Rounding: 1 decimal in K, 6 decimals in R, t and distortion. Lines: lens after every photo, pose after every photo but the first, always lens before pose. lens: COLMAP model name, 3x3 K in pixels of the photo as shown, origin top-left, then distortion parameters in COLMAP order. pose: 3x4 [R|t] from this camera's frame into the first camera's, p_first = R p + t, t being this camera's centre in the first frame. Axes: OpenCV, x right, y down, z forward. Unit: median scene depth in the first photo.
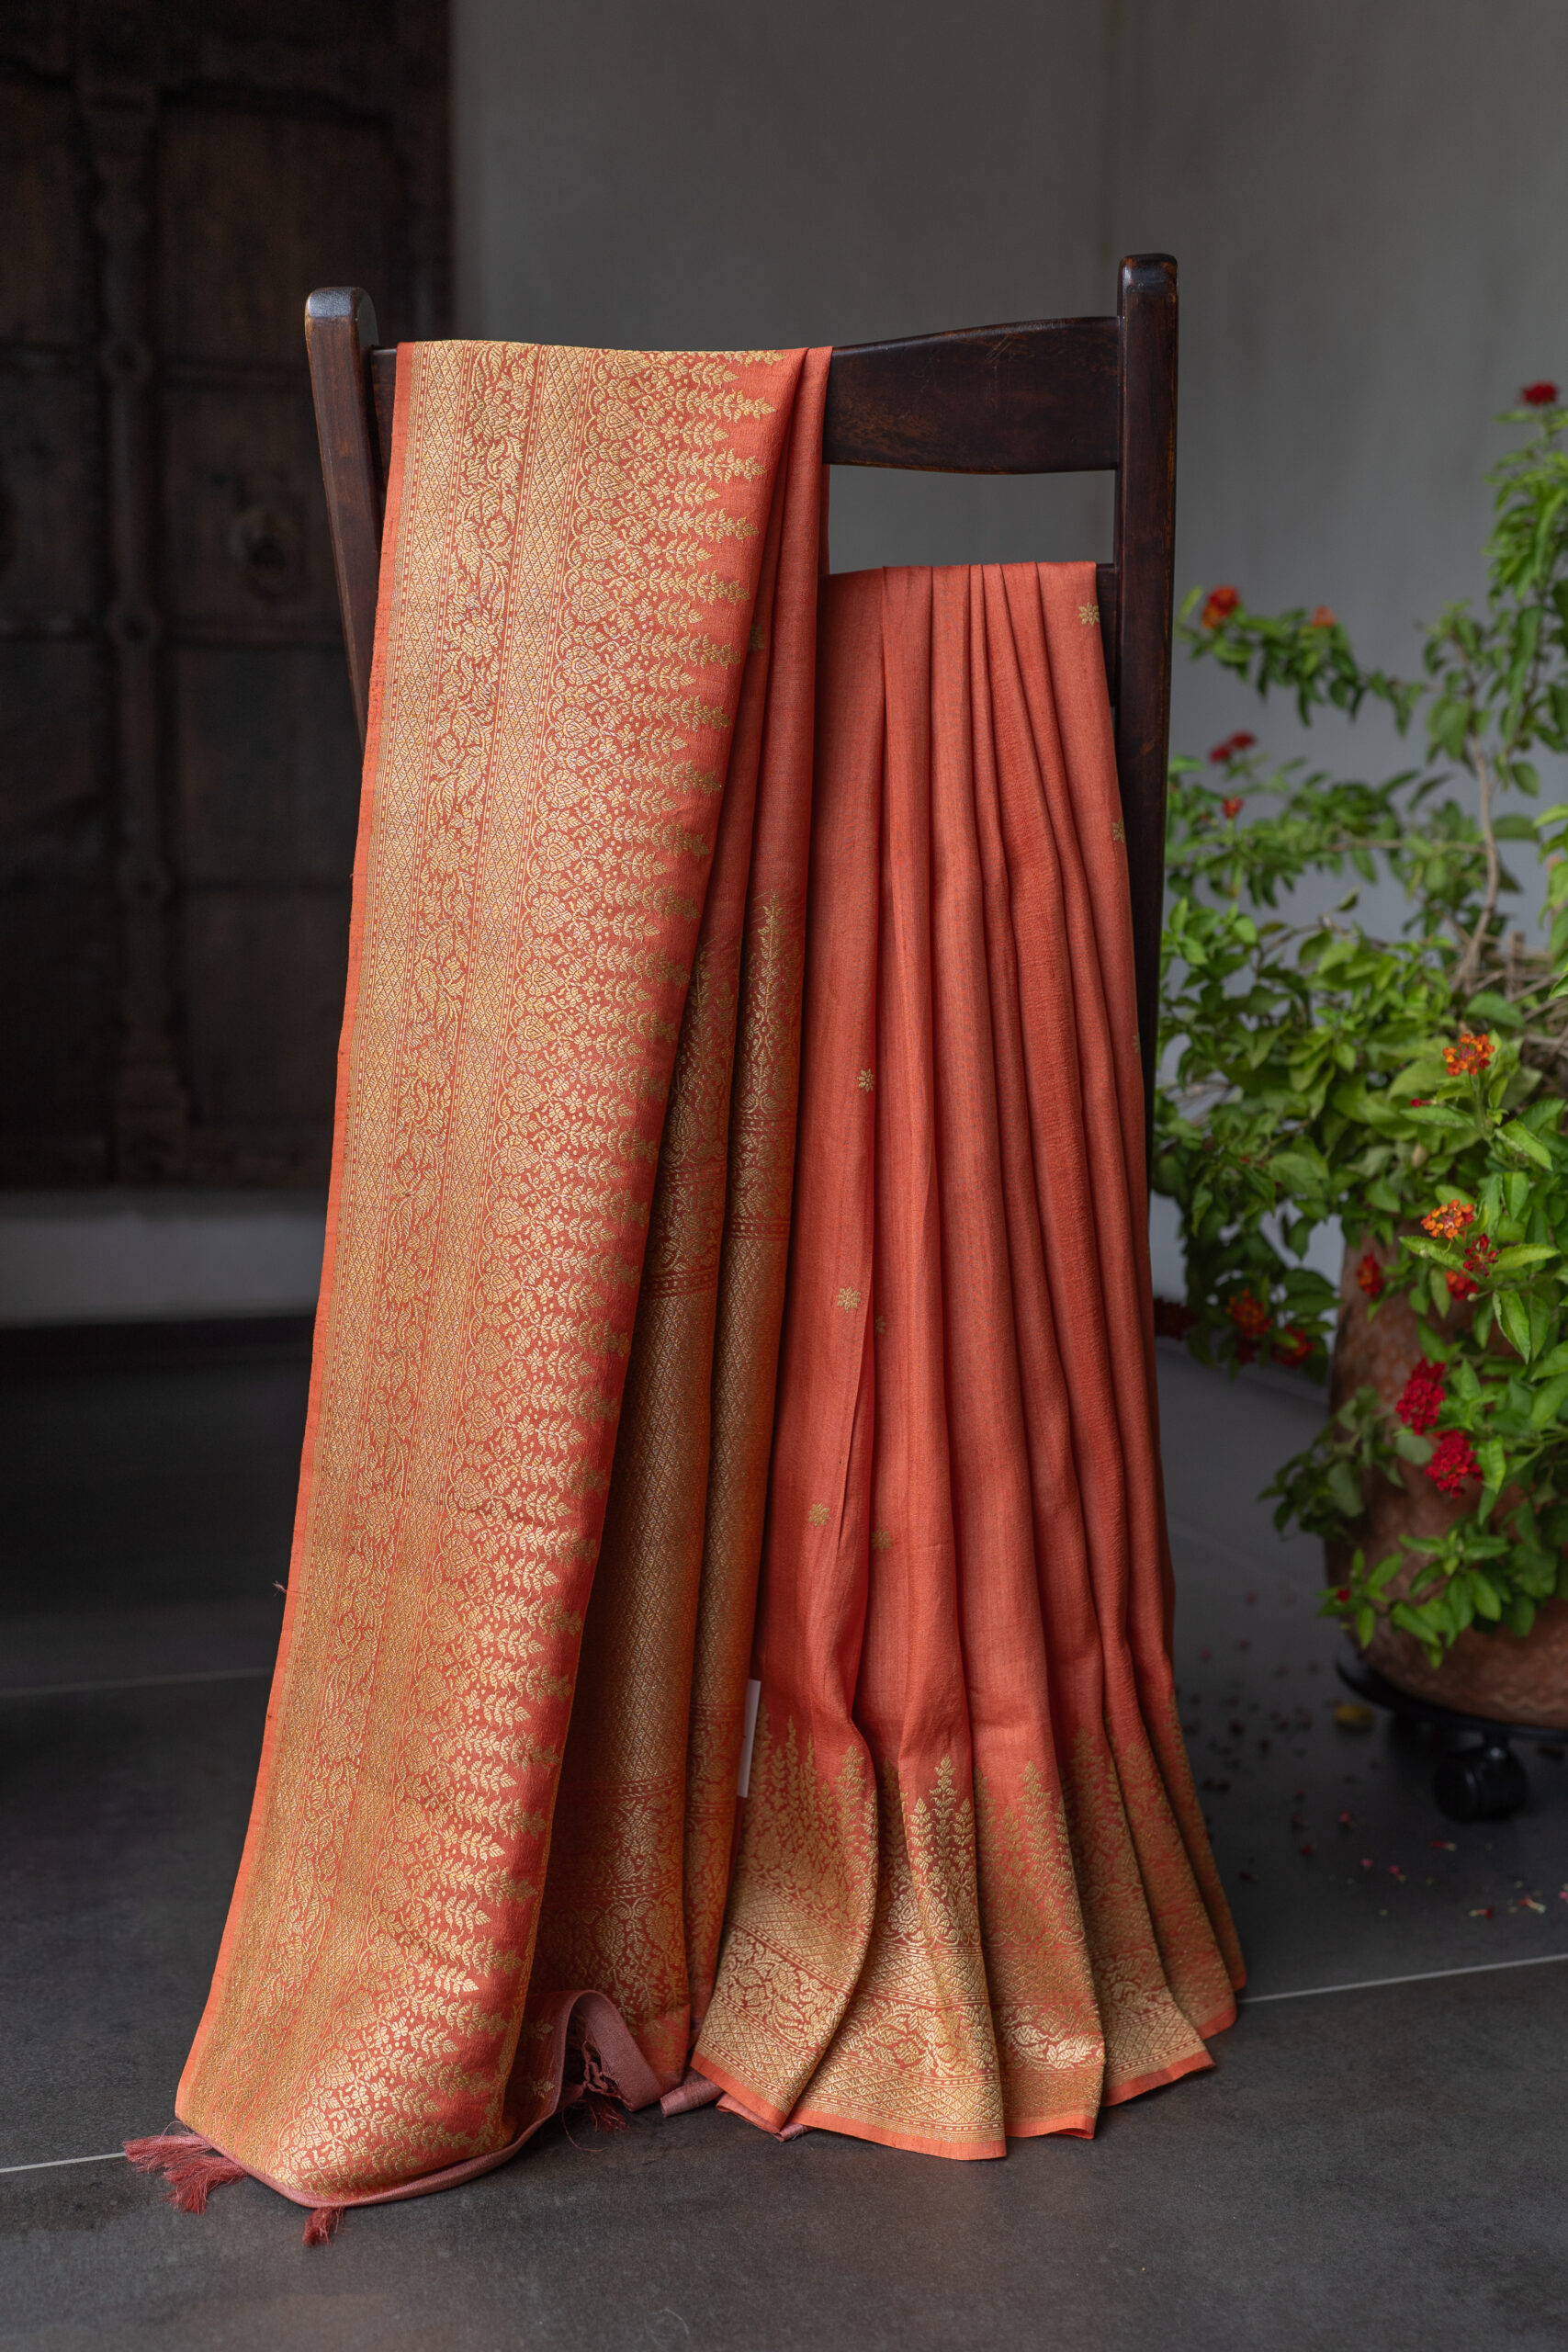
lens RADIAL K [[2560.2, 0, 743.9], [0, 2560.2, 1272.1], [0, 0, 1]] dist [0.003661, 0.007511]
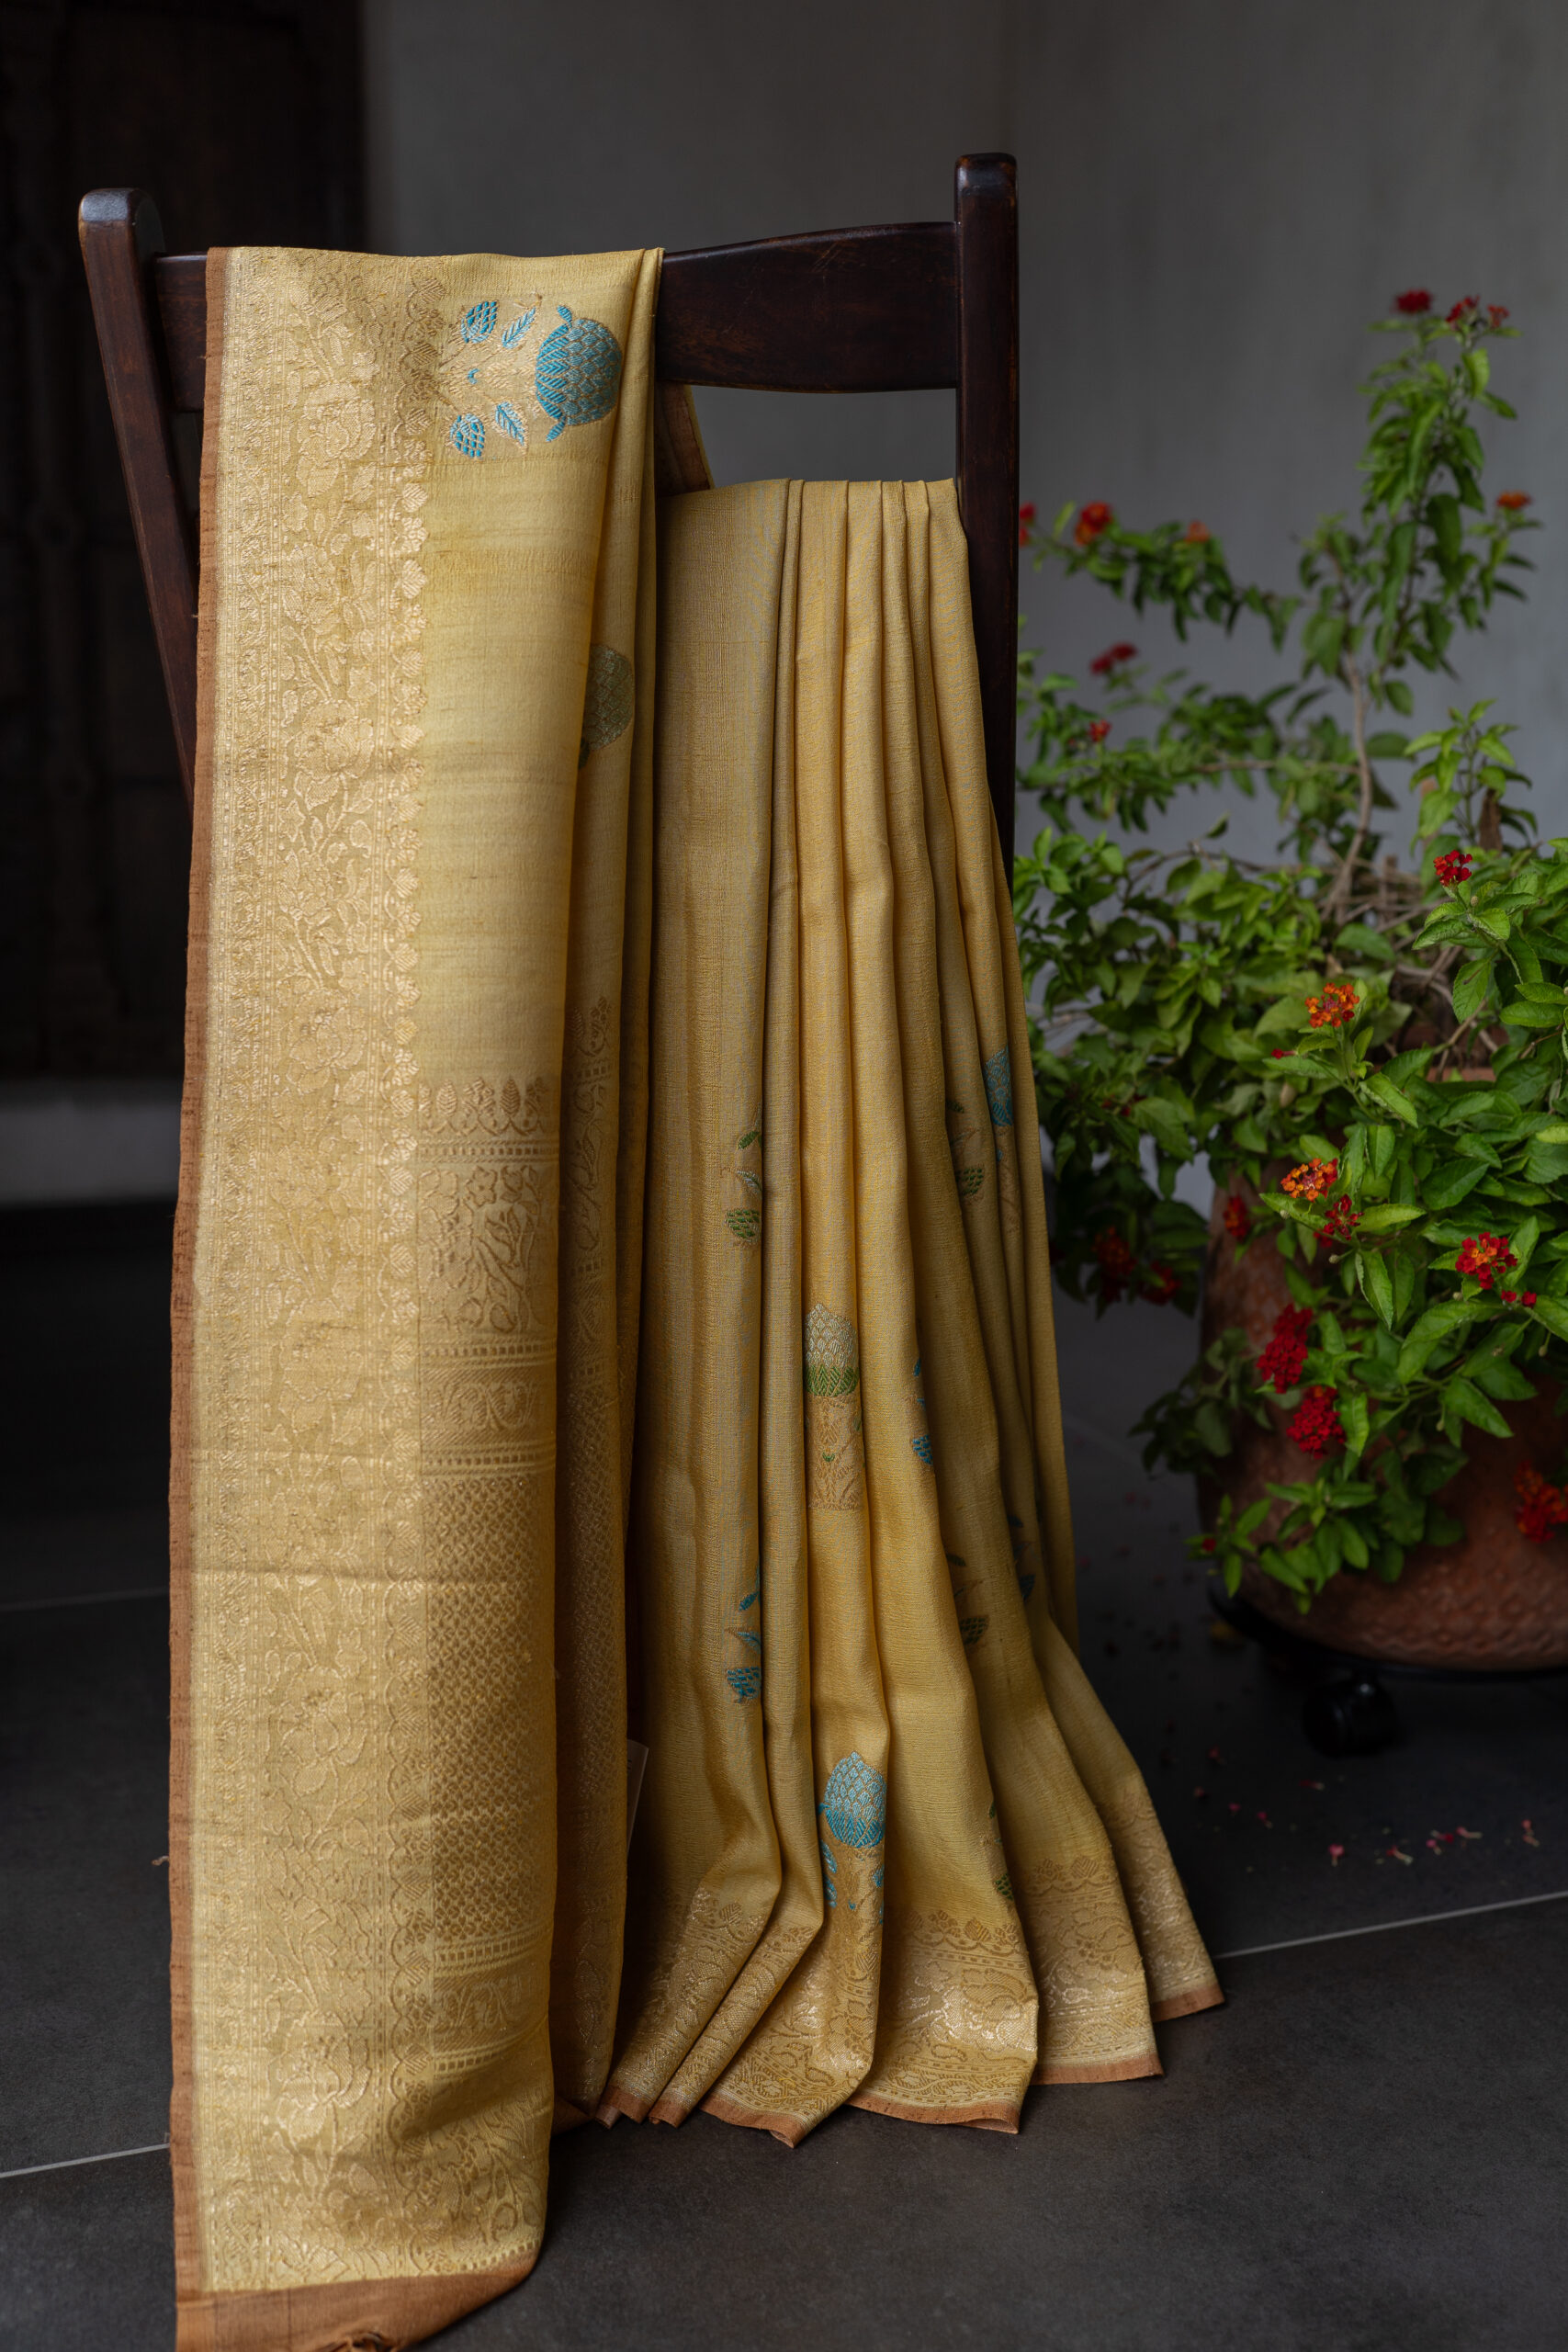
lens RADIAL K [[2325.2, 0, 762.1], [0, 2325.2, 1193.2], [0, 0, 1]] dist [0.013072, -0.010377]
pose [[0.999734, -0.008540, 0.021420, 0.043160], [0.007713, 0.999233, 0.038403, -0.042339], [-0.021731, -0.038227, 0.999033, 0.113479]]
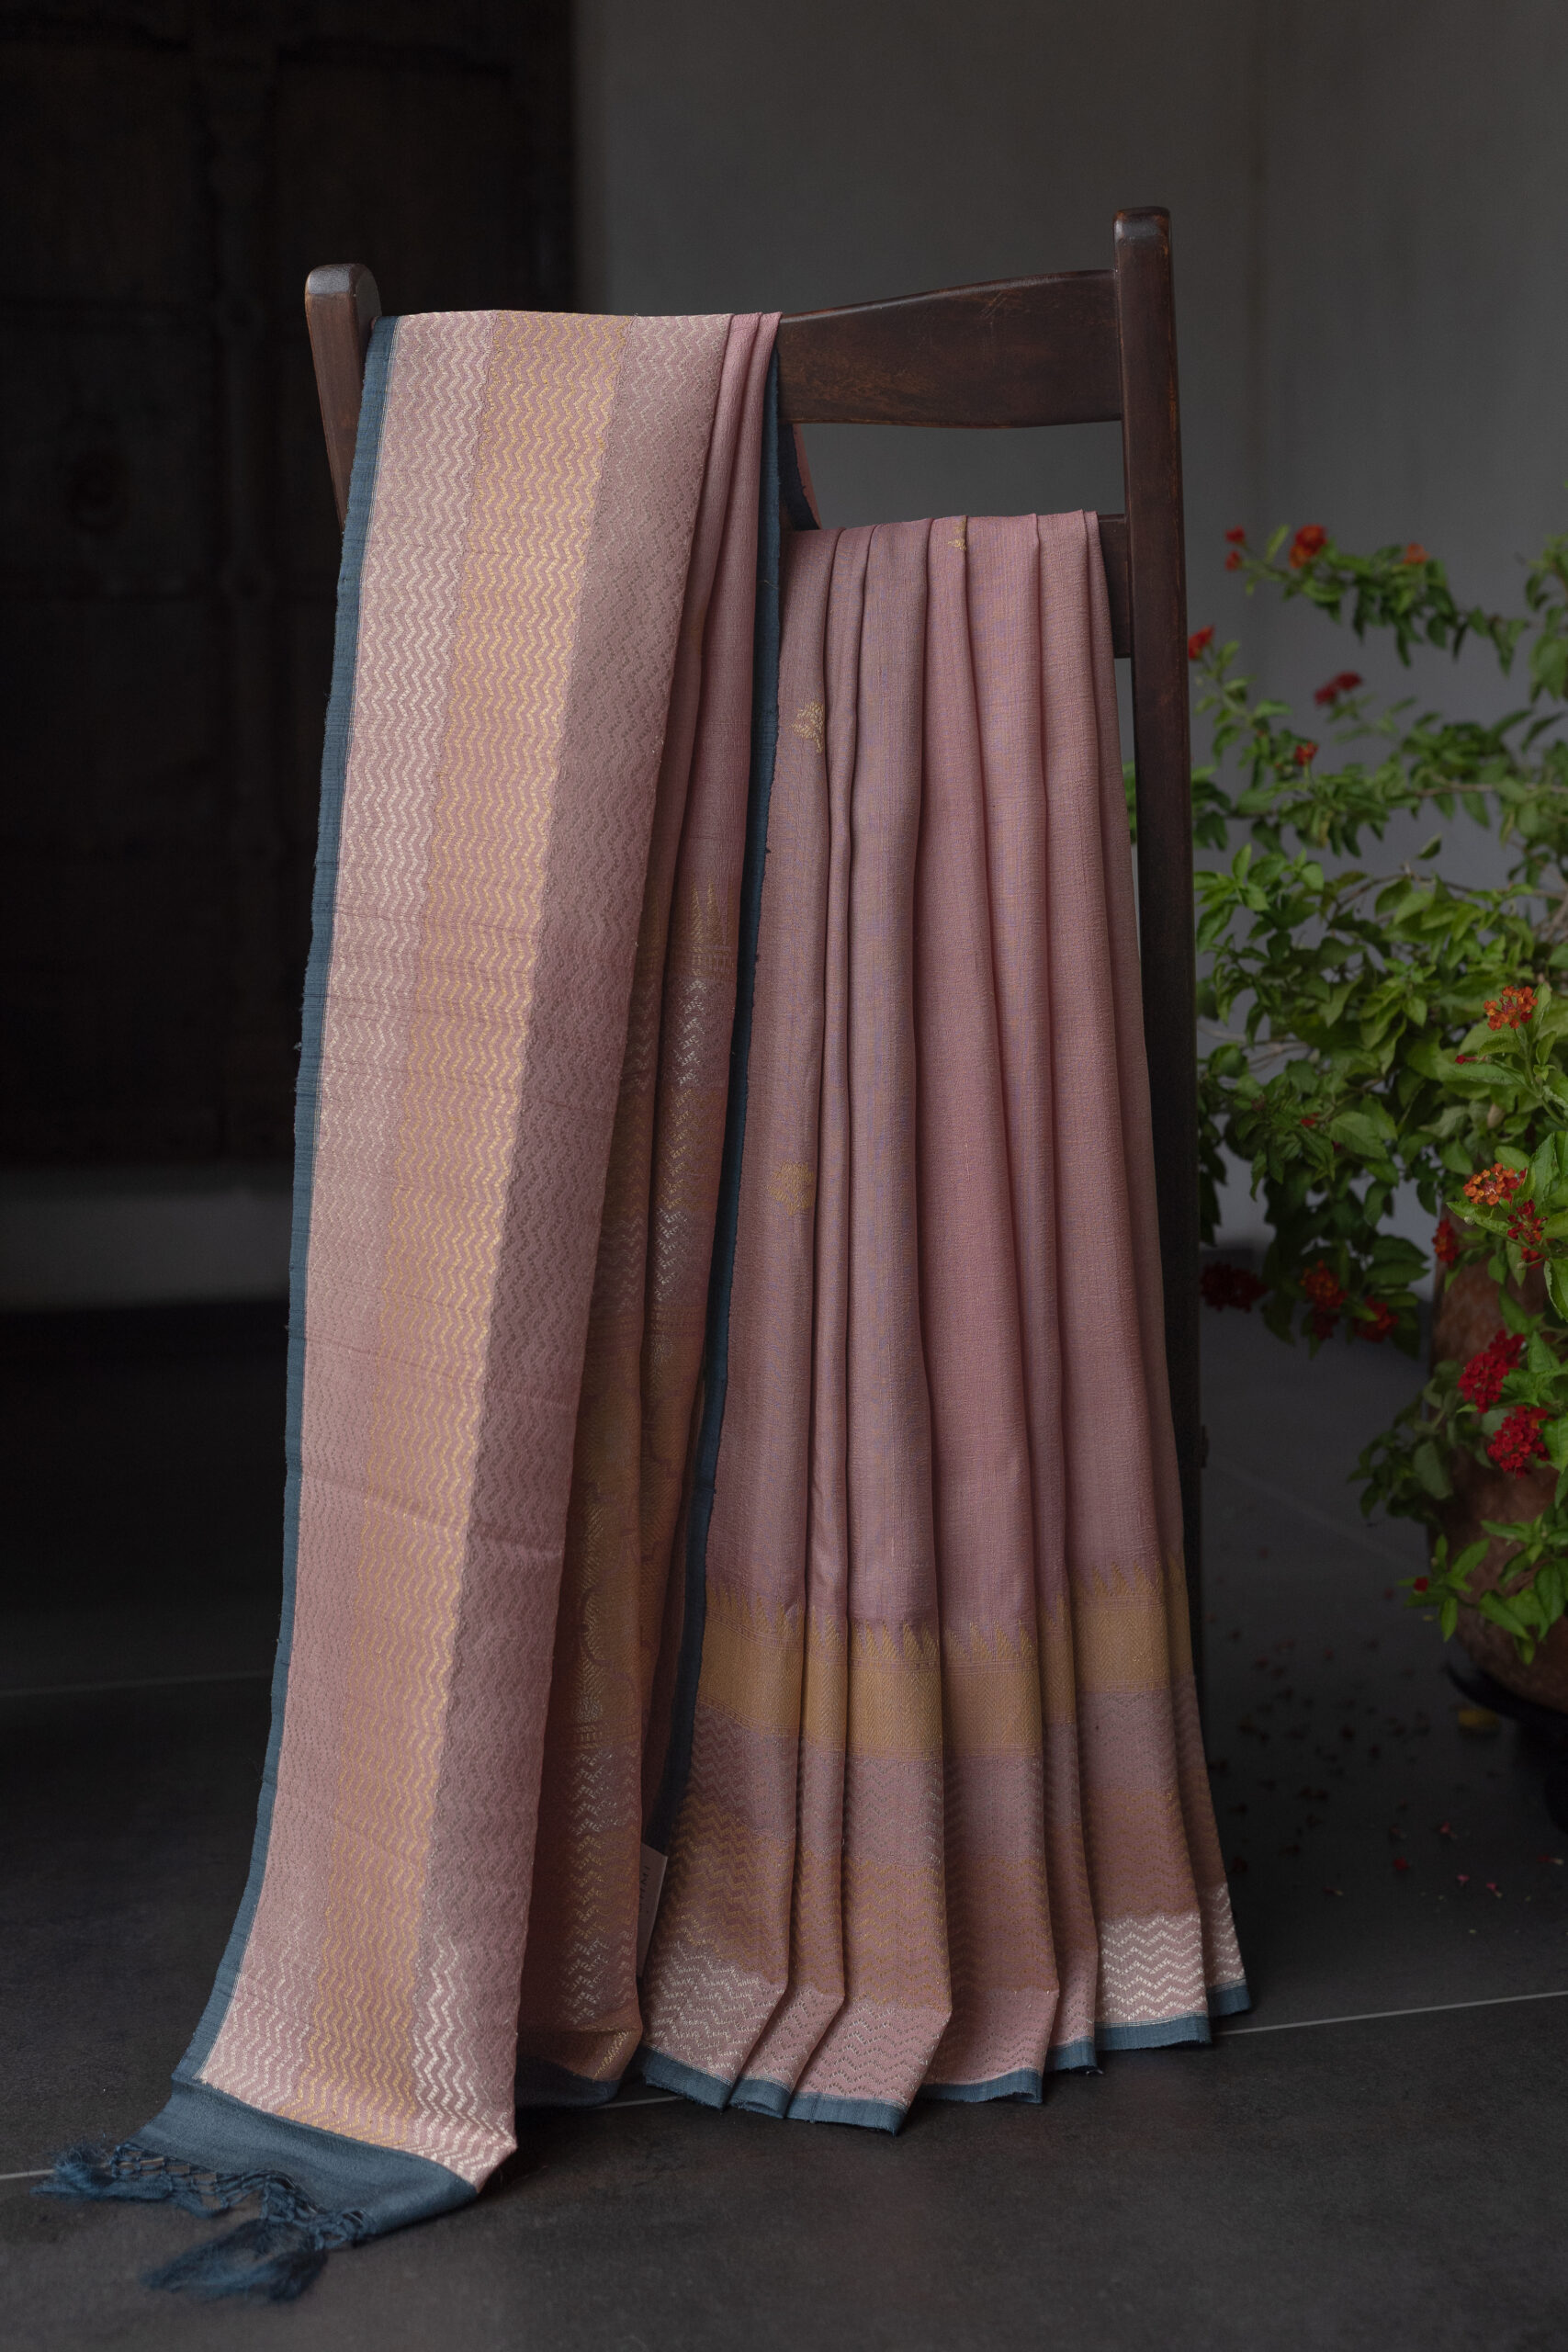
lens RADIAL K [[2765.5, 0, 780.3], [0, 2765.5, 1038.1], [0, 0, 1]] dist [-0.000067, 0.008494]
pose [[0.997484, -0.011542, -0.069948, 0.069913], [0.006231, 0.997112, -0.075685, 0.001653], [0.070620, 0.075059, 0.994675, -0.036366]]
